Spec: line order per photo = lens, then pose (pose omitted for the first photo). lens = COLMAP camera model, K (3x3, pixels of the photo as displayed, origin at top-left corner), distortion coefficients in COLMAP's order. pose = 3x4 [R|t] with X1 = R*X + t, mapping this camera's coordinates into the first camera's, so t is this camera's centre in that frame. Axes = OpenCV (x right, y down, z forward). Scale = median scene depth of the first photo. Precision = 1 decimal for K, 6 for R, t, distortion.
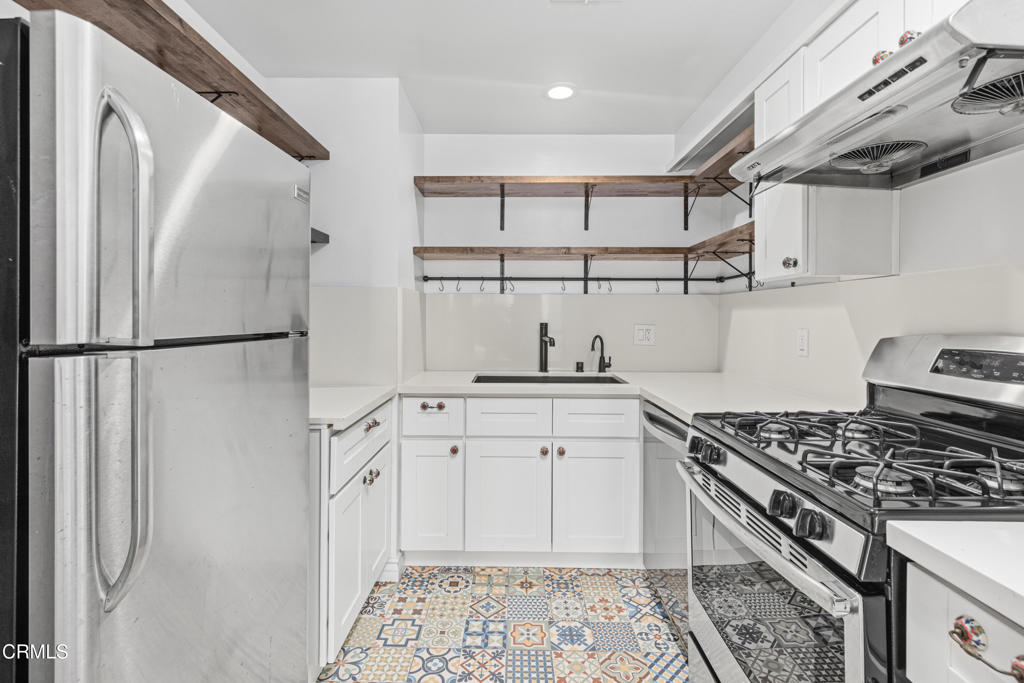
lens RADIAL K [[465.4, 0, 500.7], [0, 465.4, 320.0], [0, 0, 1]] dist [-0.000356, -0.000642]
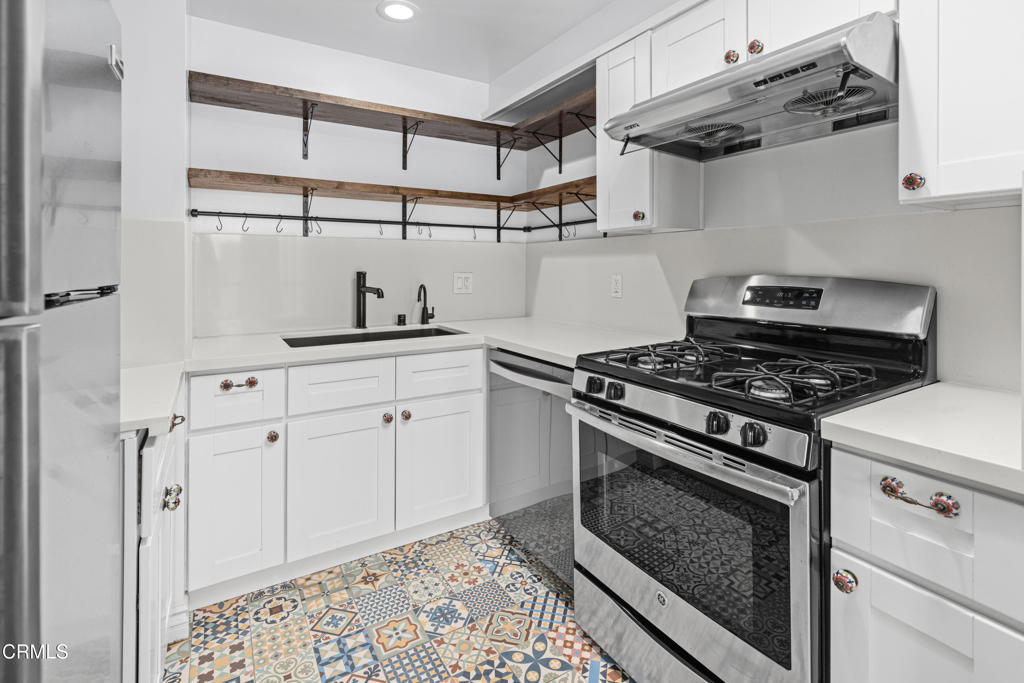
lens RADIAL K [[487.3, 0, 511.7], [0, 487.3, 270.9], [0, 0, 1]] dist [0.000501, -0.000388]
pose [[0.843829, -0.008493, 0.536546, -0.200527], [0.007272, 0.999964, 0.004393, 0.003748], [-0.536564, 0.000195, 0.843860, 0.107440]]
